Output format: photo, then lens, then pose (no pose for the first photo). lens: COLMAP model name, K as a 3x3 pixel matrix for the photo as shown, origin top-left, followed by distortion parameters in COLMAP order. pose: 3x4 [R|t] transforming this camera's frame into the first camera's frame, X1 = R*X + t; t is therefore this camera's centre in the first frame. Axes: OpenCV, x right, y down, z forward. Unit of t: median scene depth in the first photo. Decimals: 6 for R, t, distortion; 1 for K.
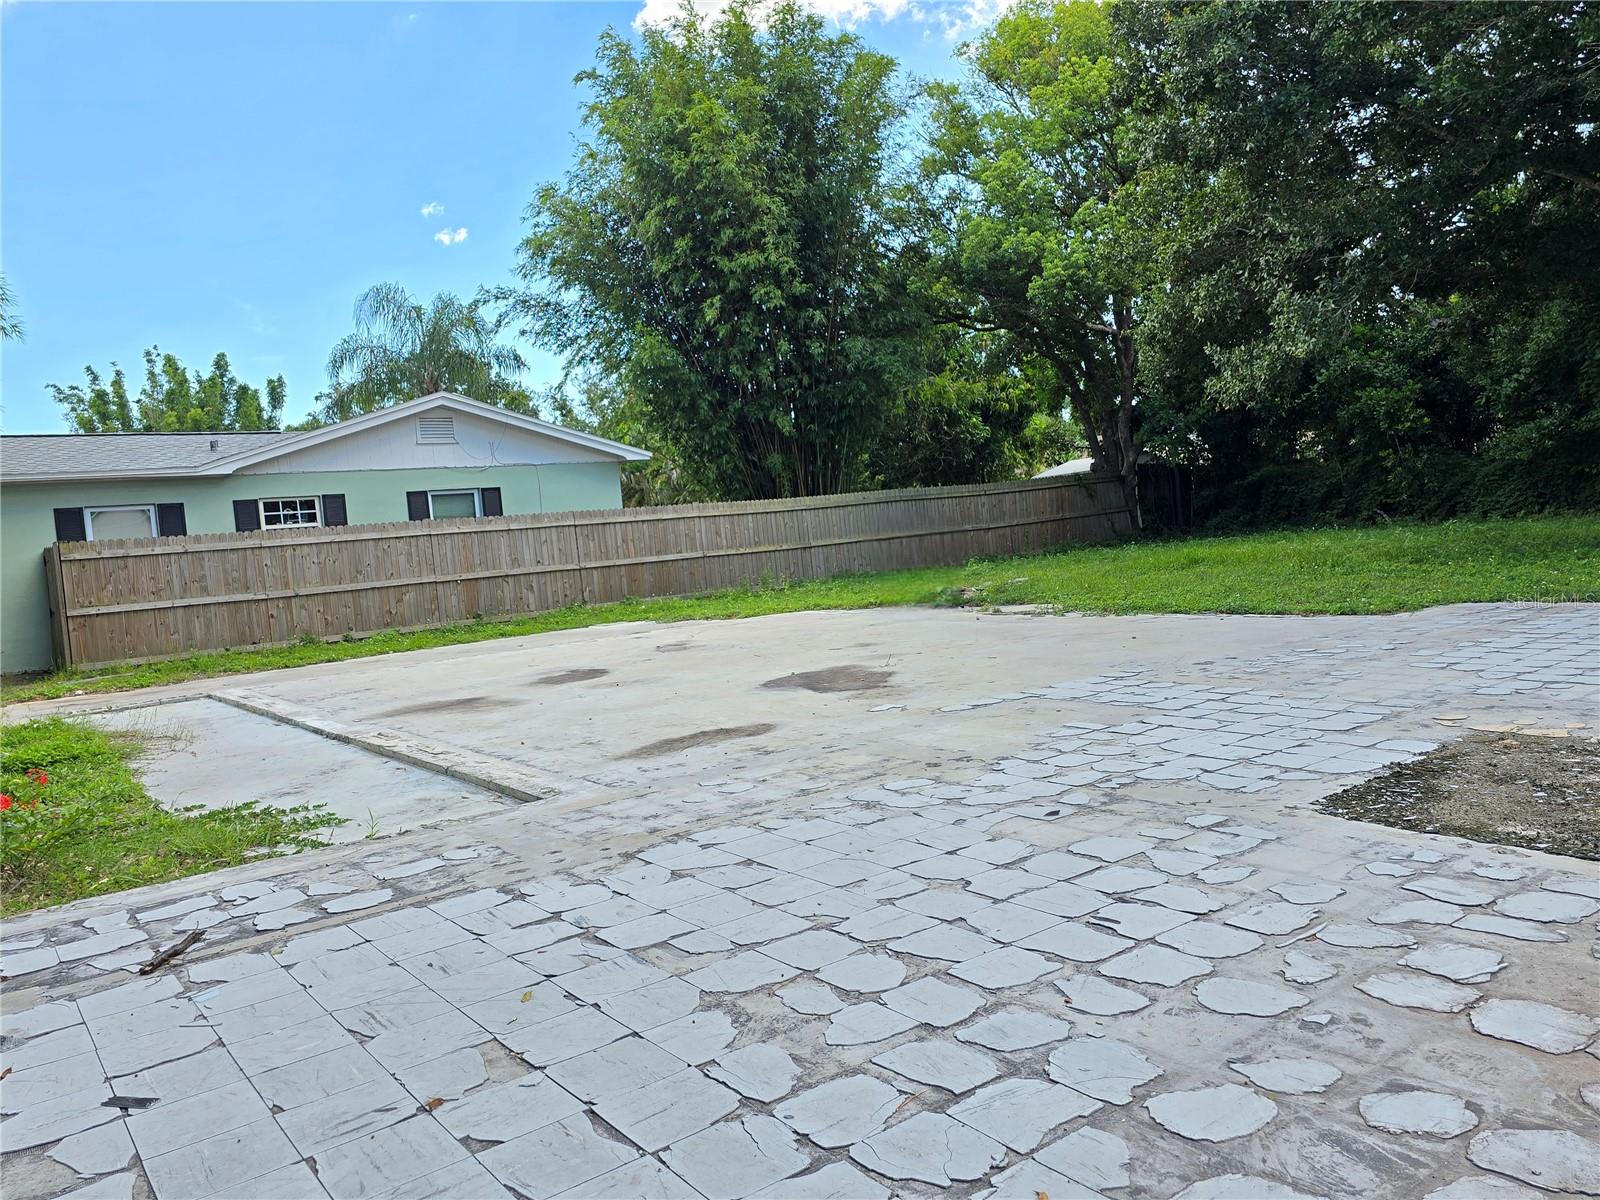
lens RADIAL K [[1160.6, 0, 795.4], [0, 1160.6, 585.2], [0, 0, 1]] dist [0.040466, -0.053544]
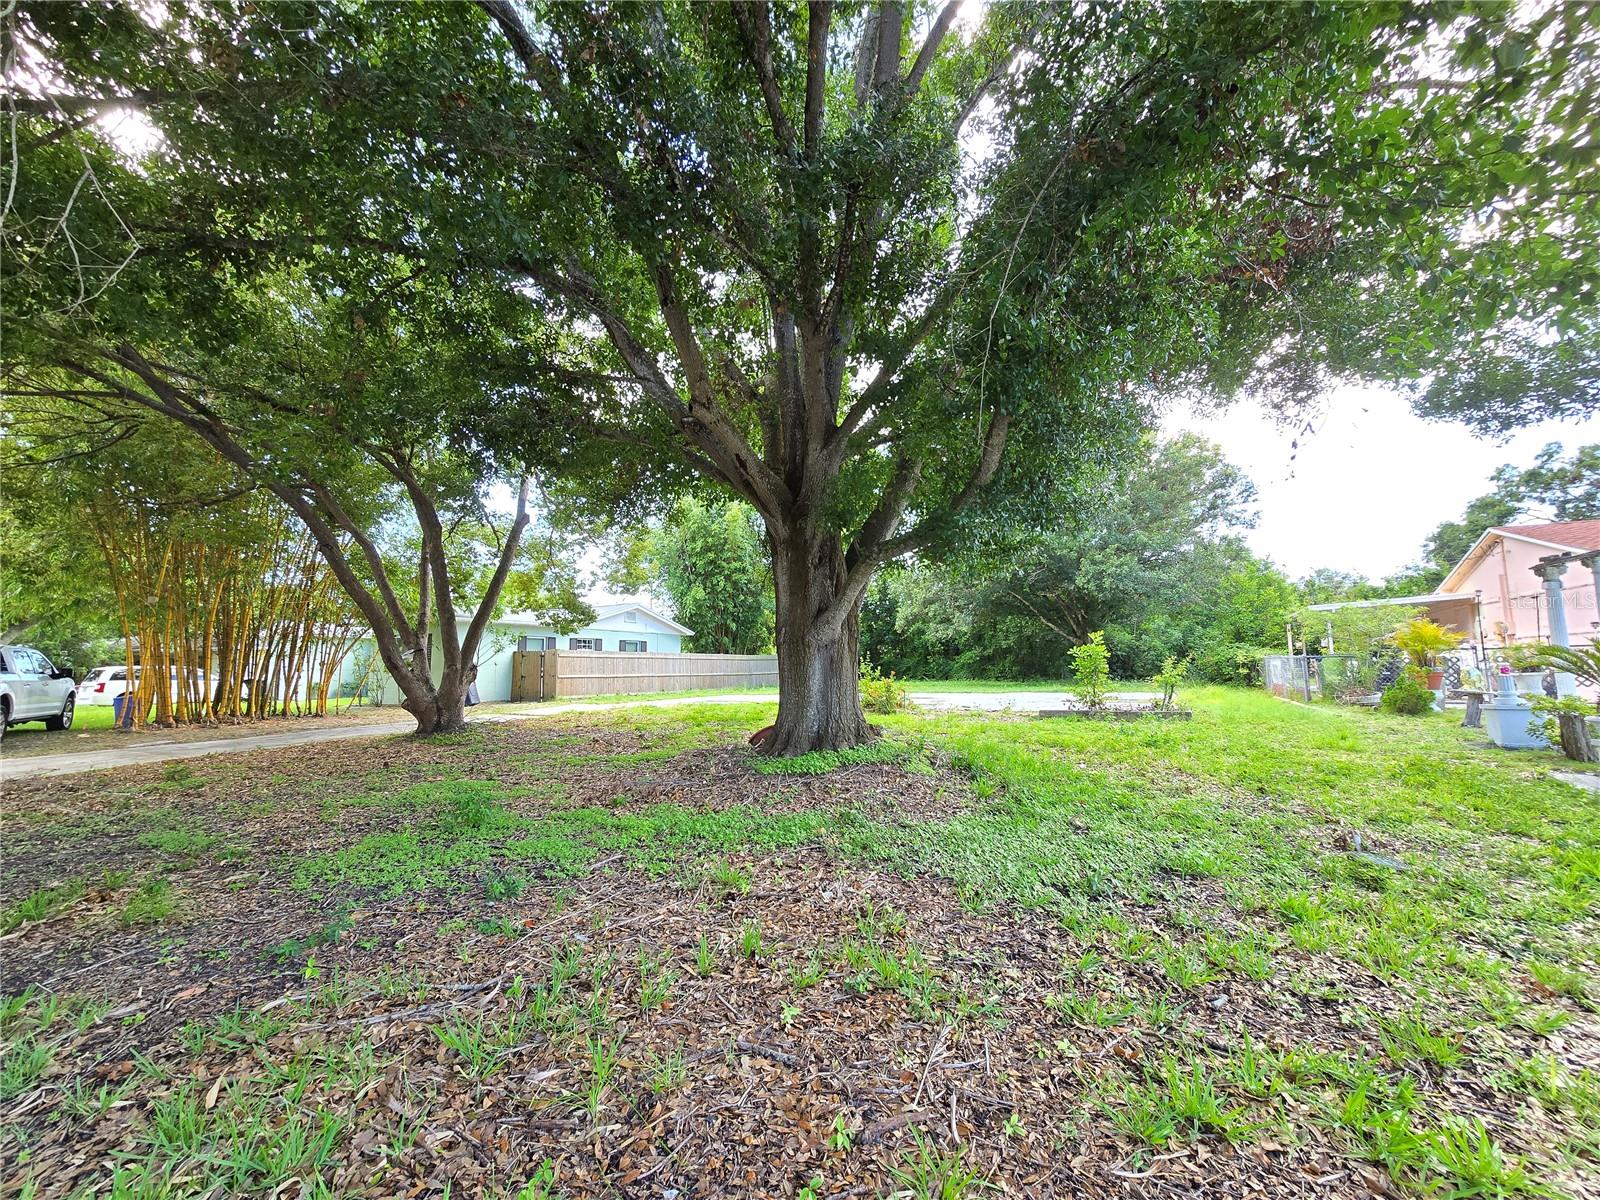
lens RADIAL K [[642.5, 0, 807.2], [0, 642.5, 602.8], [0, 0, 1]] dist [-0.000459, -0.000004]
pose [[0.898654, 0.119977, 0.421932, -0.810095], [-0.046034, 0.982352, -0.181288, 0.106065], [-0.436236, 0.143492, 0.888318, -0.593584]]
